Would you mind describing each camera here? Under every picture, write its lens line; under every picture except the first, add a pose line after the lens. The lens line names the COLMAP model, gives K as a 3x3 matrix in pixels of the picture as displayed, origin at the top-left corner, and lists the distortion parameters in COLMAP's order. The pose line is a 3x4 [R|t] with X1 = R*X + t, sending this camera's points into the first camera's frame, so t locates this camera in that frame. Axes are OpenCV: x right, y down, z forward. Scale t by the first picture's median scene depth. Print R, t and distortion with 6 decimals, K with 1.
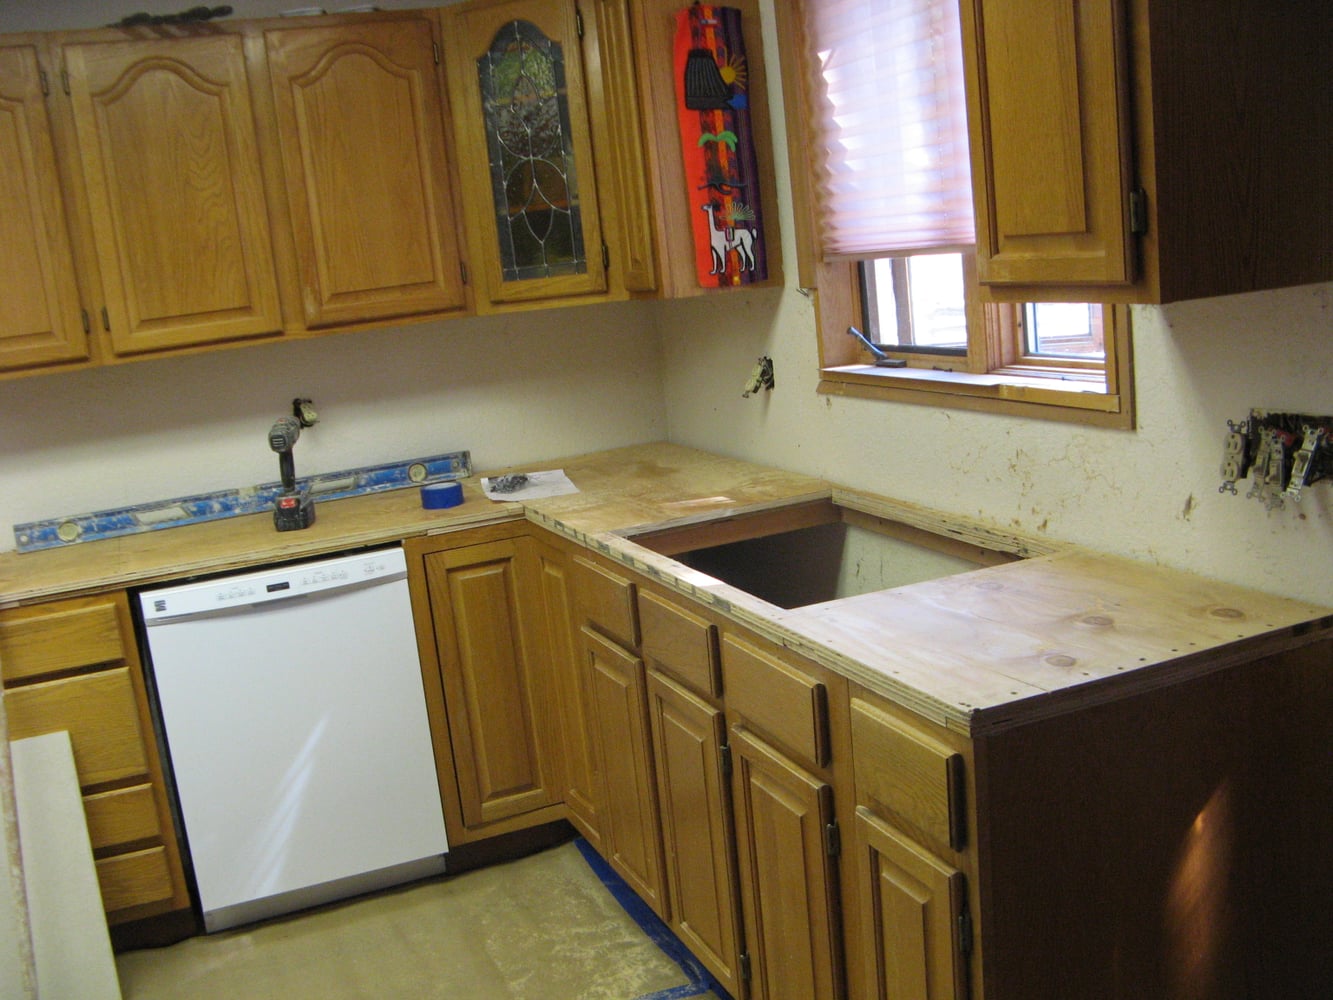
lens RADIAL K [[1361.1, 0, 660.3], [0, 1361.1, 511.4], [0, 0, 1]] dist [-0.130841, 0.000000]
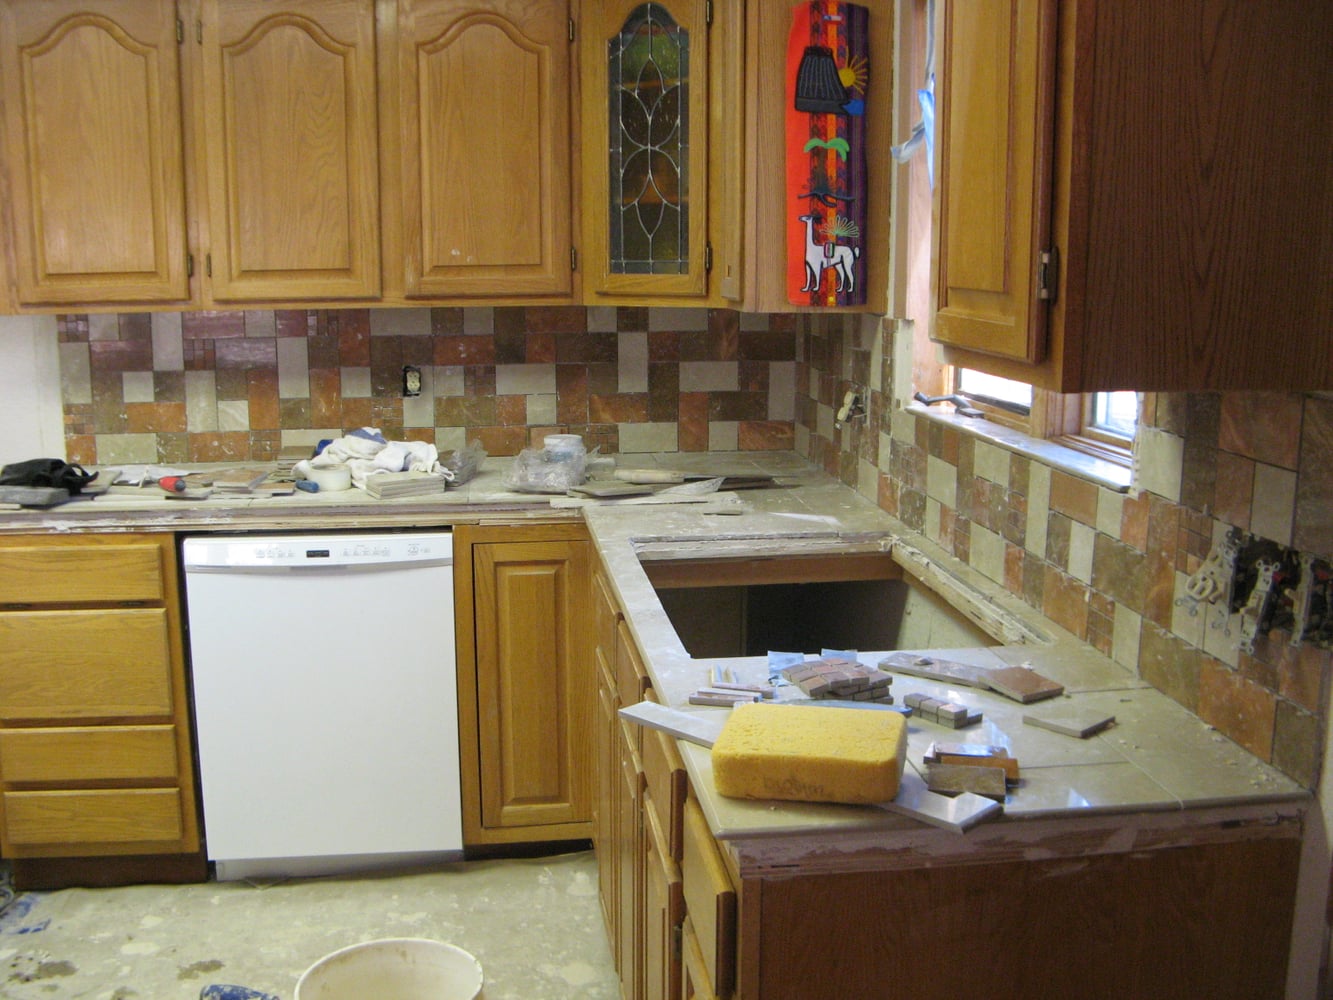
lens RADIAL K [[1361.1, 0, 670.4], [0, 1361.1, 488.4], [0, 0, 1]] dist [-0.130841, 0.000000]
pose [[0.964227, 0.145246, -0.221741, 0.173720], [-0.146753, 0.989125, 0.009757, -0.038040], [0.220747, 0.023133, 0.975057, 0.084945]]
